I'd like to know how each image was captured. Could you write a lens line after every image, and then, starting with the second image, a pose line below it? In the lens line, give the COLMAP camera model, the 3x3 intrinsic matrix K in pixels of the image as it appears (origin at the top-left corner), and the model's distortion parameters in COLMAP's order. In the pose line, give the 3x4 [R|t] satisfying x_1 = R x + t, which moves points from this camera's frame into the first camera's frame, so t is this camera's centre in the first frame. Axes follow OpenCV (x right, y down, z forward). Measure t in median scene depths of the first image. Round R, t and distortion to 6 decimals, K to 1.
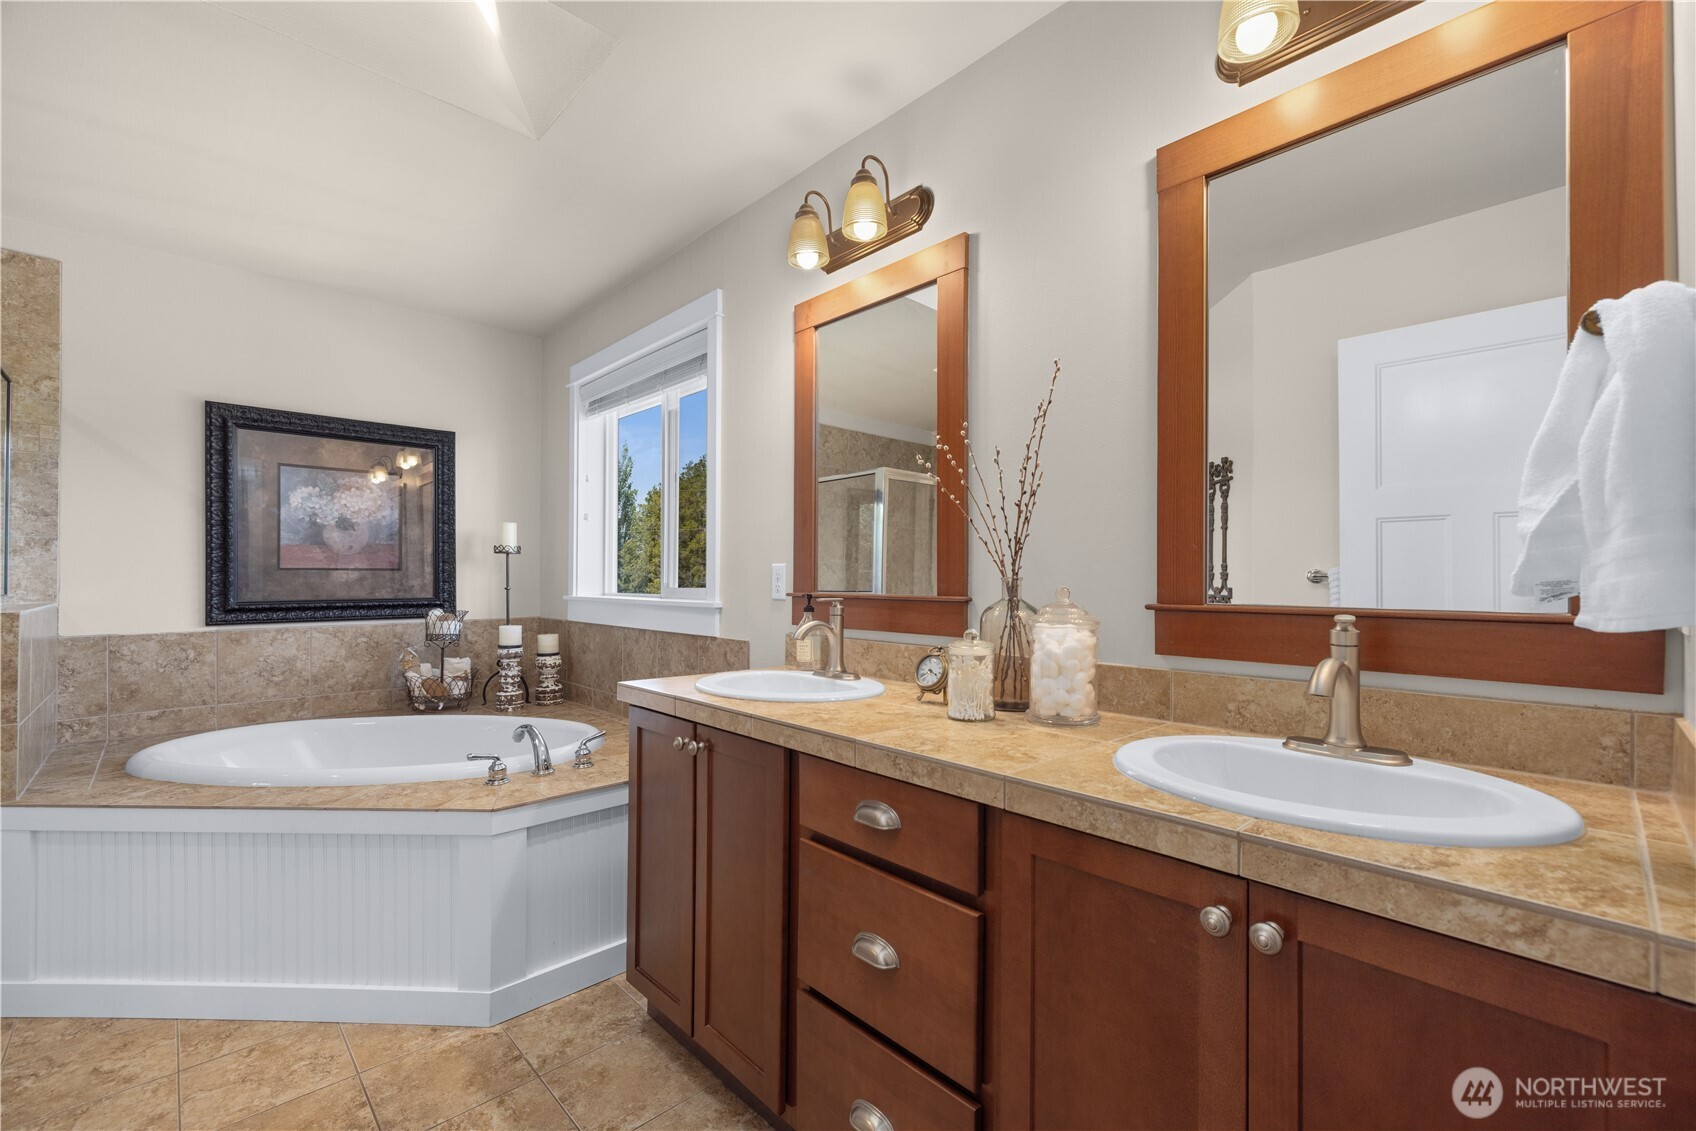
lens RADIAL K [[721.9, 0, 869.6], [0, 721.9, 576.0], [0, 0, 1]] dist [0.001024, -0.000106]
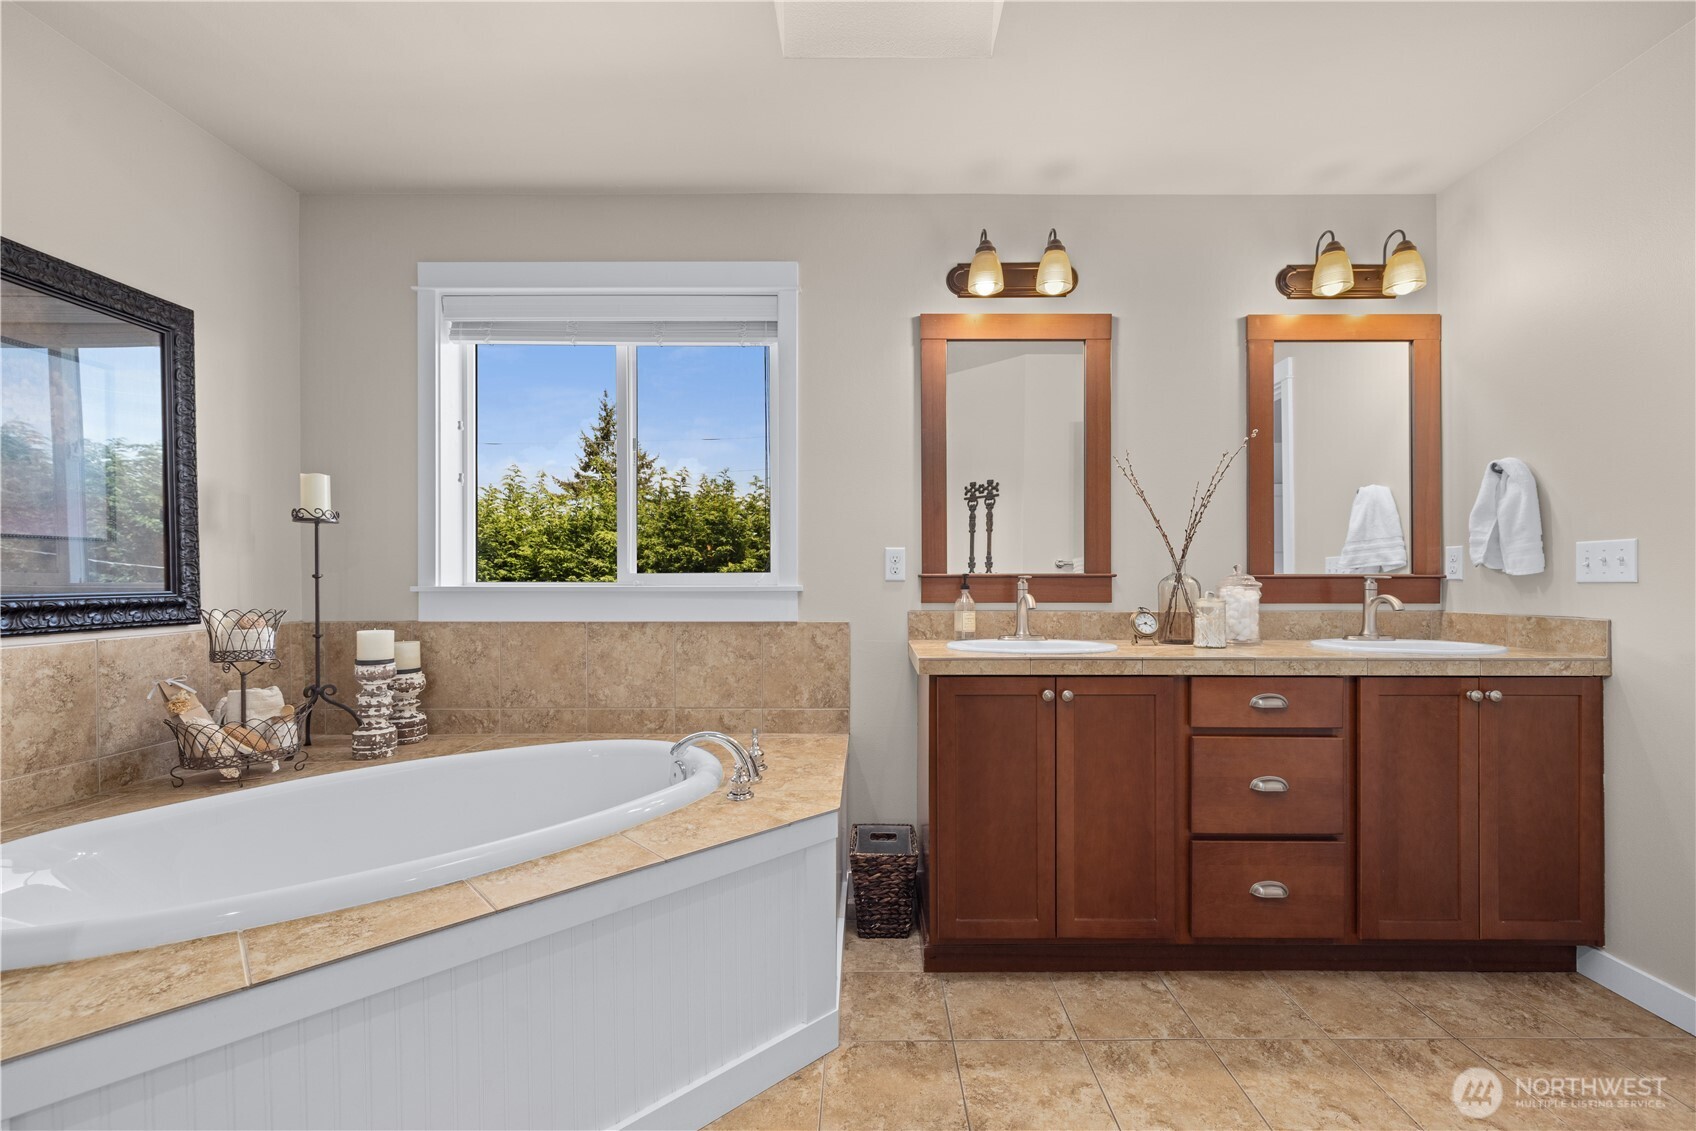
lens RADIAL K [[721.9, 0, 895.0], [0, 721.9, 581.4], [0, 0, 1]] dist [0.001024, -0.000106]
pose [[0.684718, -0.006993, 0.728775, -0.764326], [0.000196, 0.999956, 0.009411, 0.019769], [-0.728808, -0.006301, 0.684689, 0.220928]]
